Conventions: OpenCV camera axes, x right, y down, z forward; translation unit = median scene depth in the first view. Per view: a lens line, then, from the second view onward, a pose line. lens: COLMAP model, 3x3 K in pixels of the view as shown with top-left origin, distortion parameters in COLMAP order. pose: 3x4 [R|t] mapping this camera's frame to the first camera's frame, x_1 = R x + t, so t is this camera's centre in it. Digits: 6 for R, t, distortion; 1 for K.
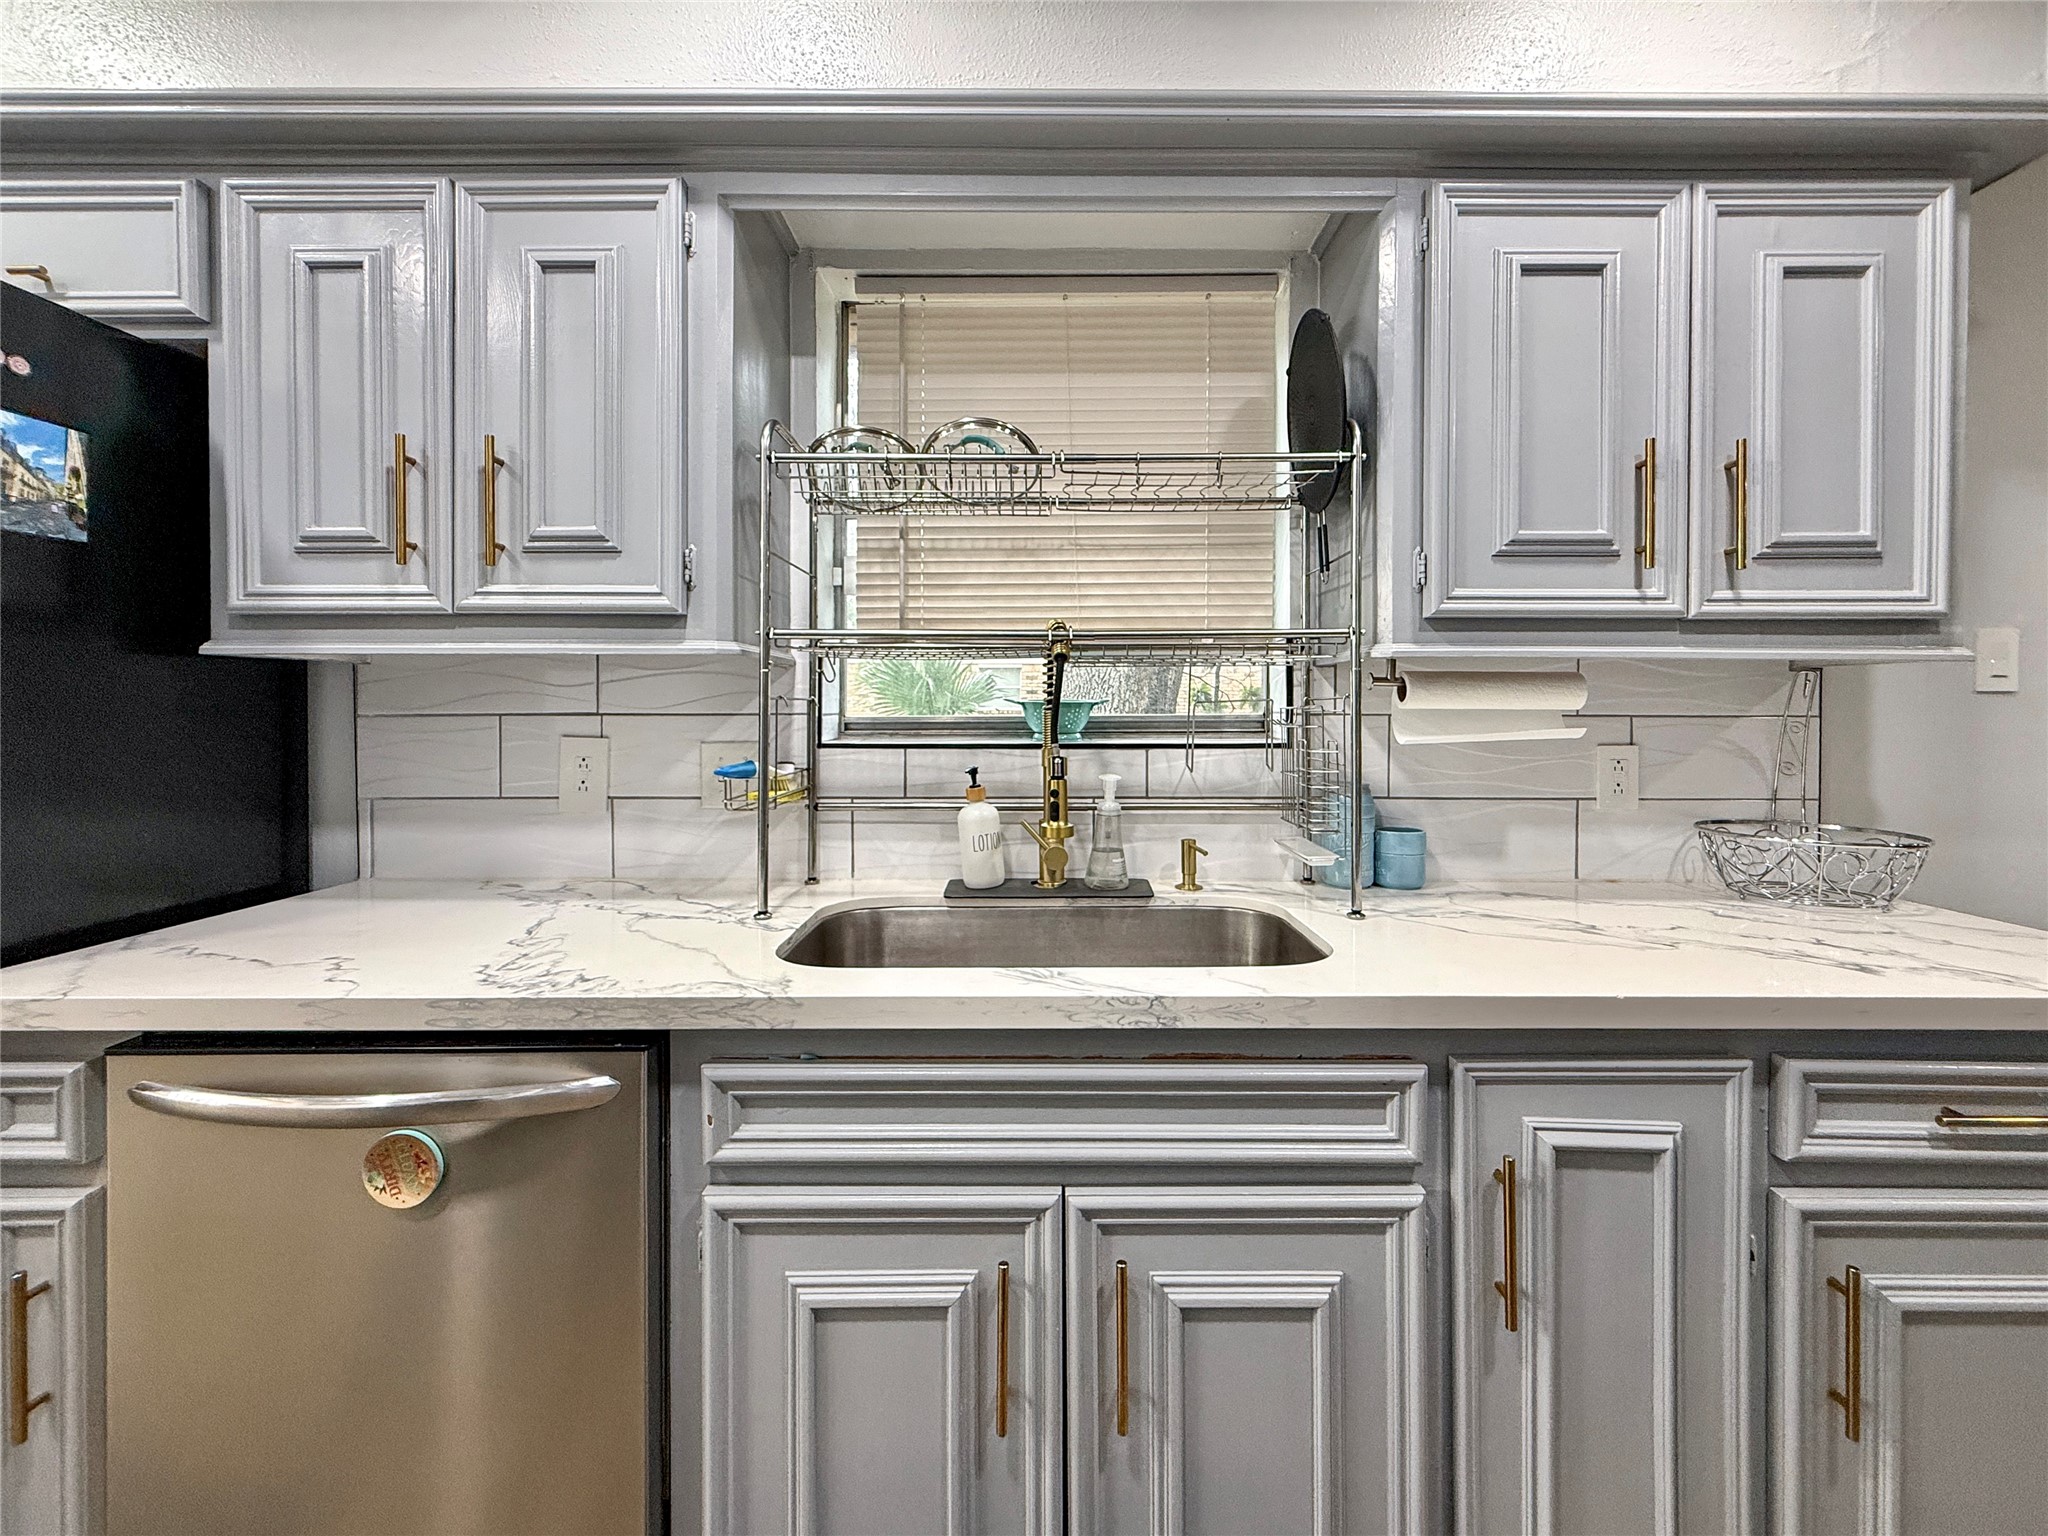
lens RADIAL K [[866.0, 0, 1014.5], [0, 866.0, 712.3], [0, 0, 1]] dist [0.002246, 0.000118]
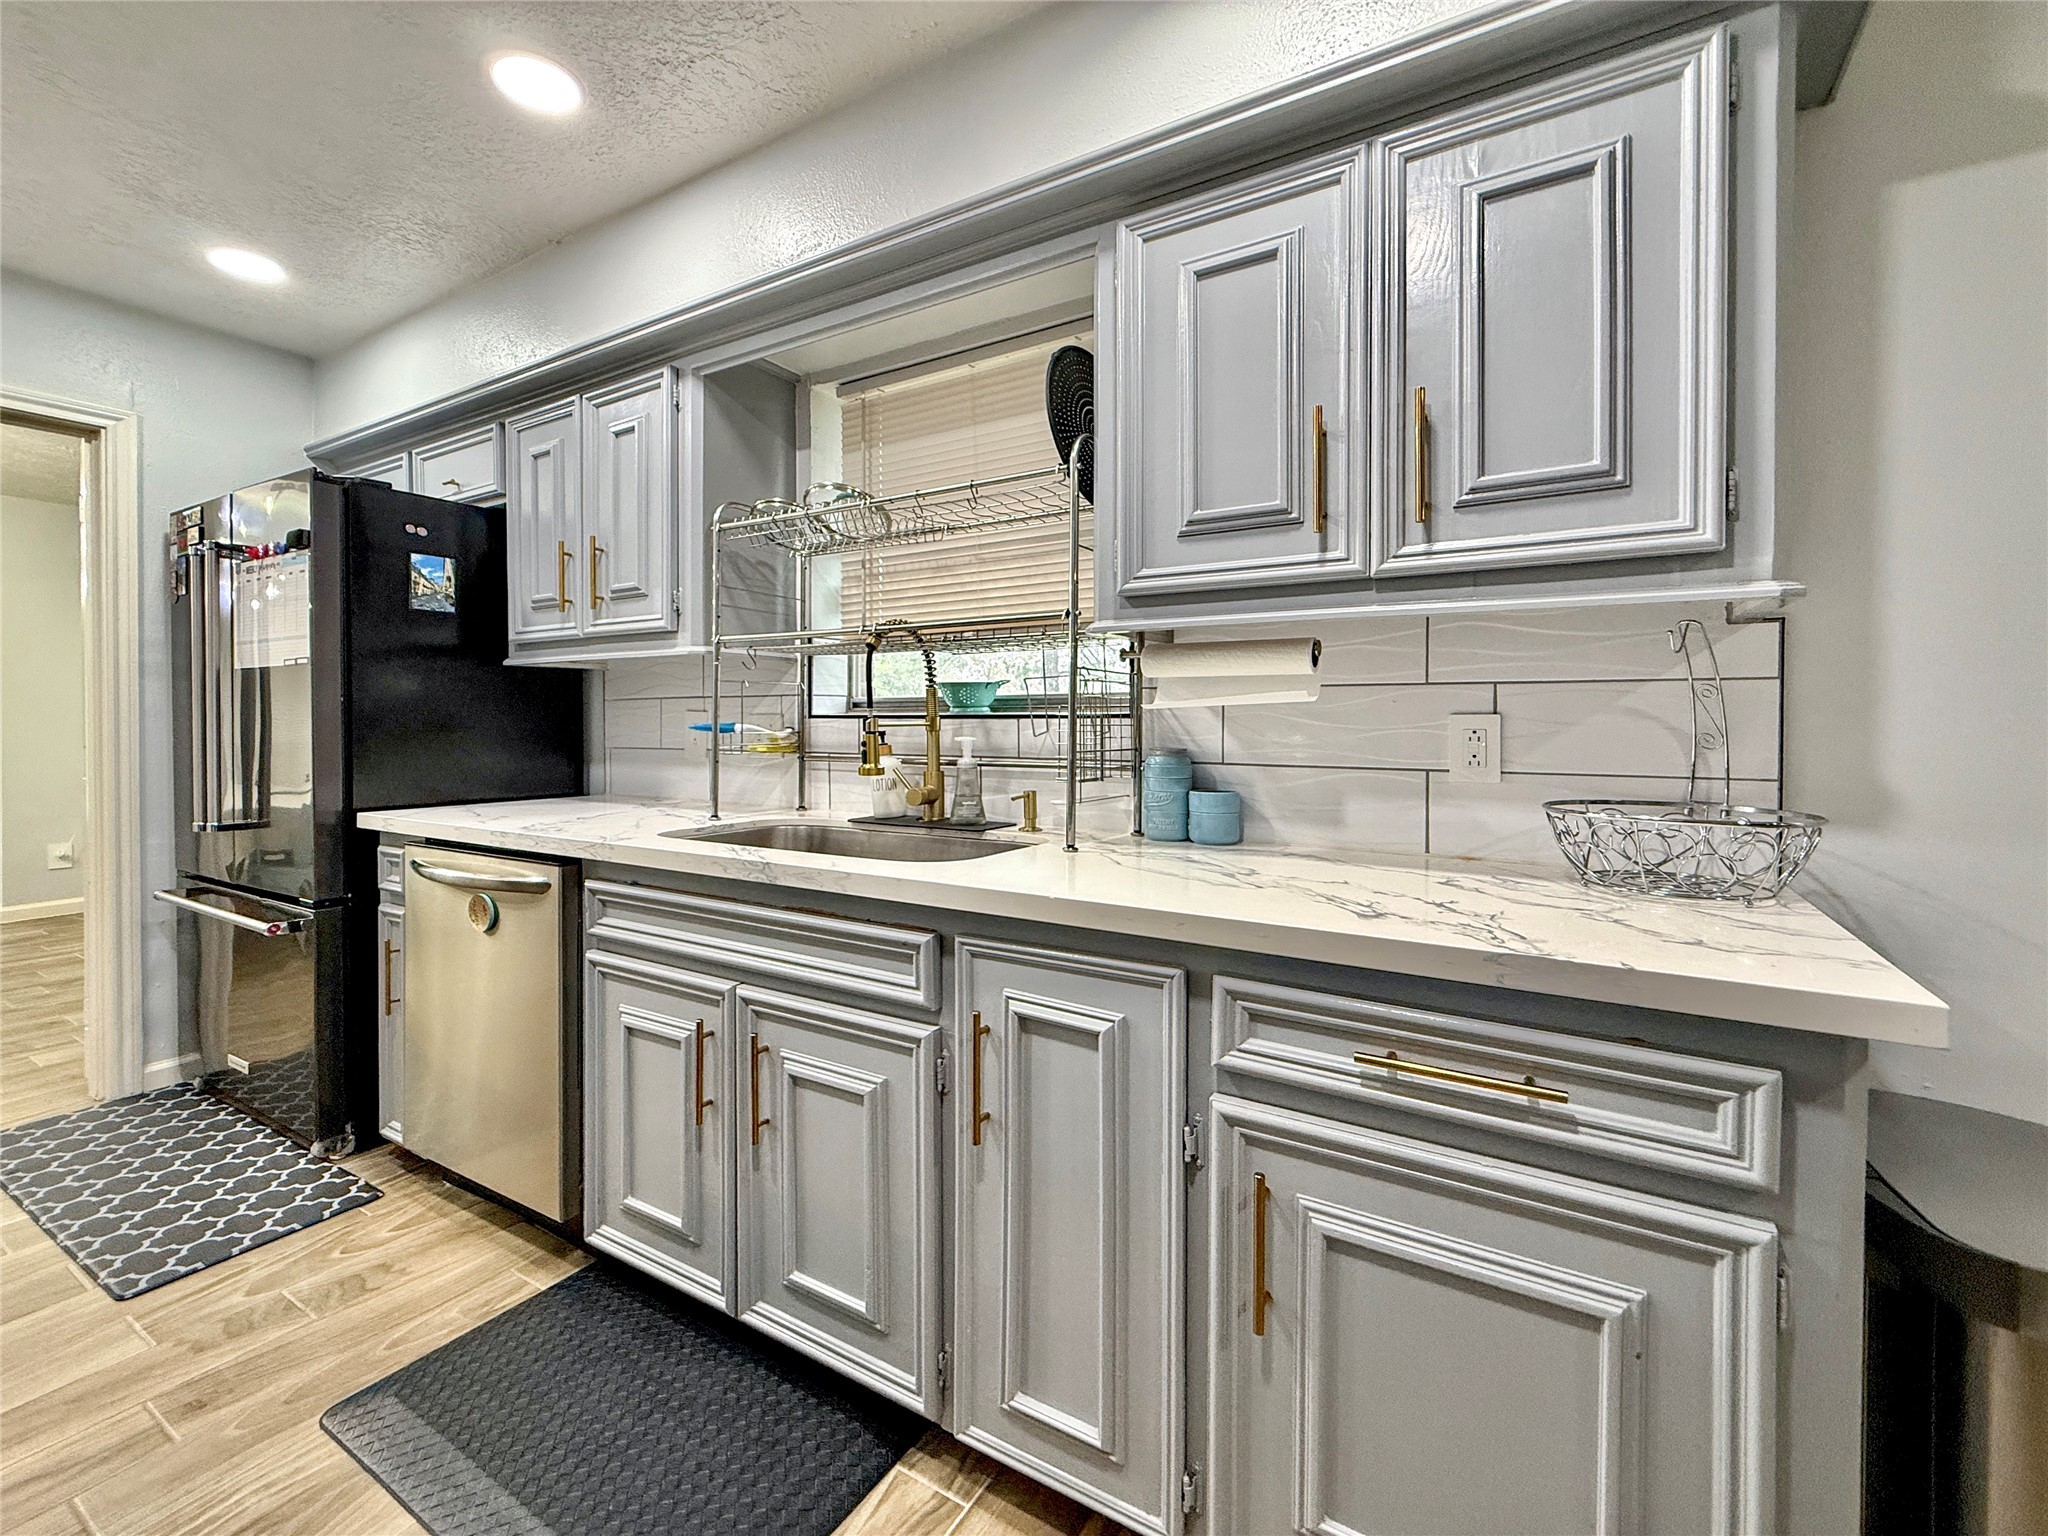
lens RADIAL K [[822.0, 0, 1020.7], [0, 822.0, 725.1], [0, 0, 1]] dist [0.001725, 0.000168]
pose [[0.867319, -0.000276, -0.497753, 0.905211], [0.001207, 0.999998, 0.001548, 0.060661], [0.497751, -0.001944, 0.867318, -0.021902]]
